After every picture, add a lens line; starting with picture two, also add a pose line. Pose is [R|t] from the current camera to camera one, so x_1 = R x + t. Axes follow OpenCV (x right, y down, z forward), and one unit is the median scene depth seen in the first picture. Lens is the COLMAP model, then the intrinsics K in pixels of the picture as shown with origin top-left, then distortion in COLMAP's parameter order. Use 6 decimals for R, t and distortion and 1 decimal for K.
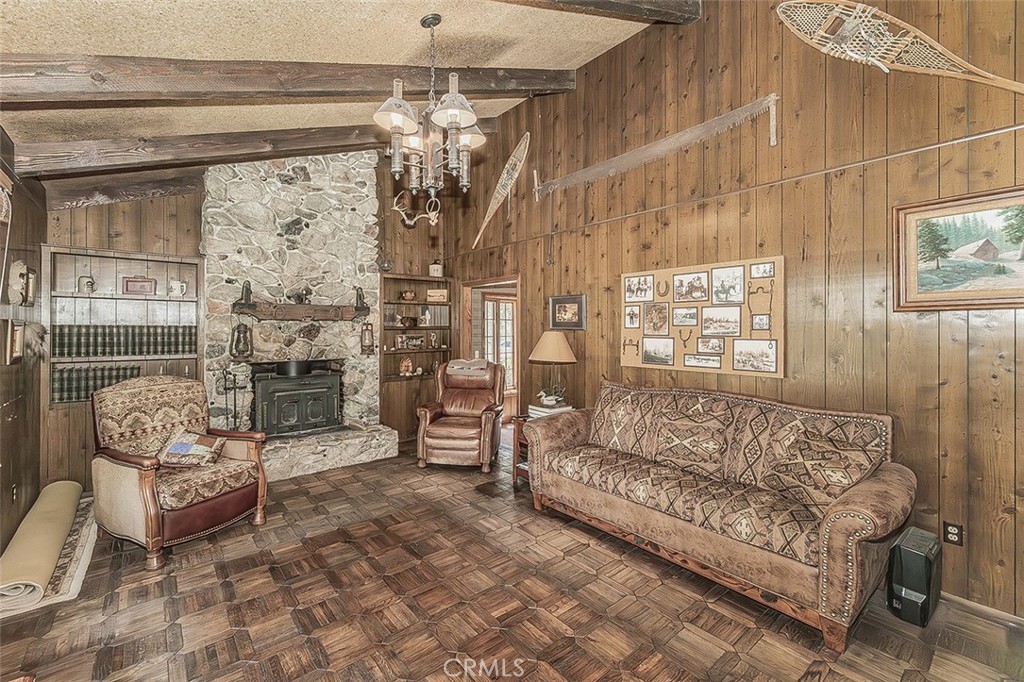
lens RADIAL K [[443.2, 0, 509.3], [0, 443.2, 325.1], [0, 0, 1]] dist [0.004813, 0.000910]
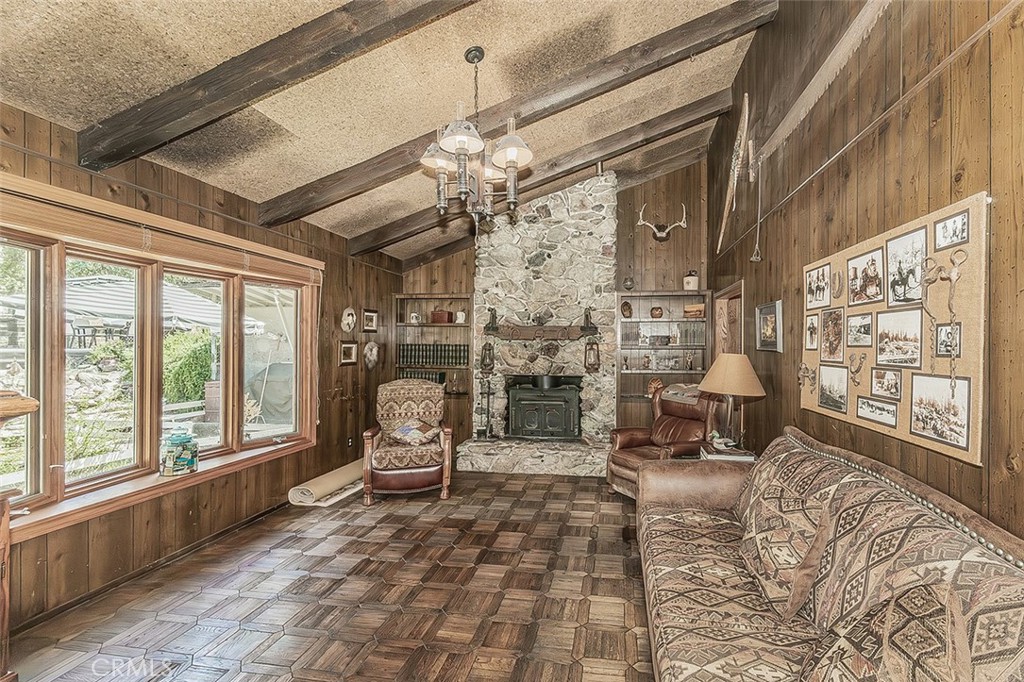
lens RADIAL K [[443.2, 0, 516.9], [0, 443.2, 344.8], [0, 0, 1]] dist [0.004813, 0.000910]
pose [[0.673275, 0.003221, -0.739385, 0.459255], [-0.002200, 0.999995, 0.002353, -0.001213], [0.739389, 0.000043, 0.673279, 0.252250]]
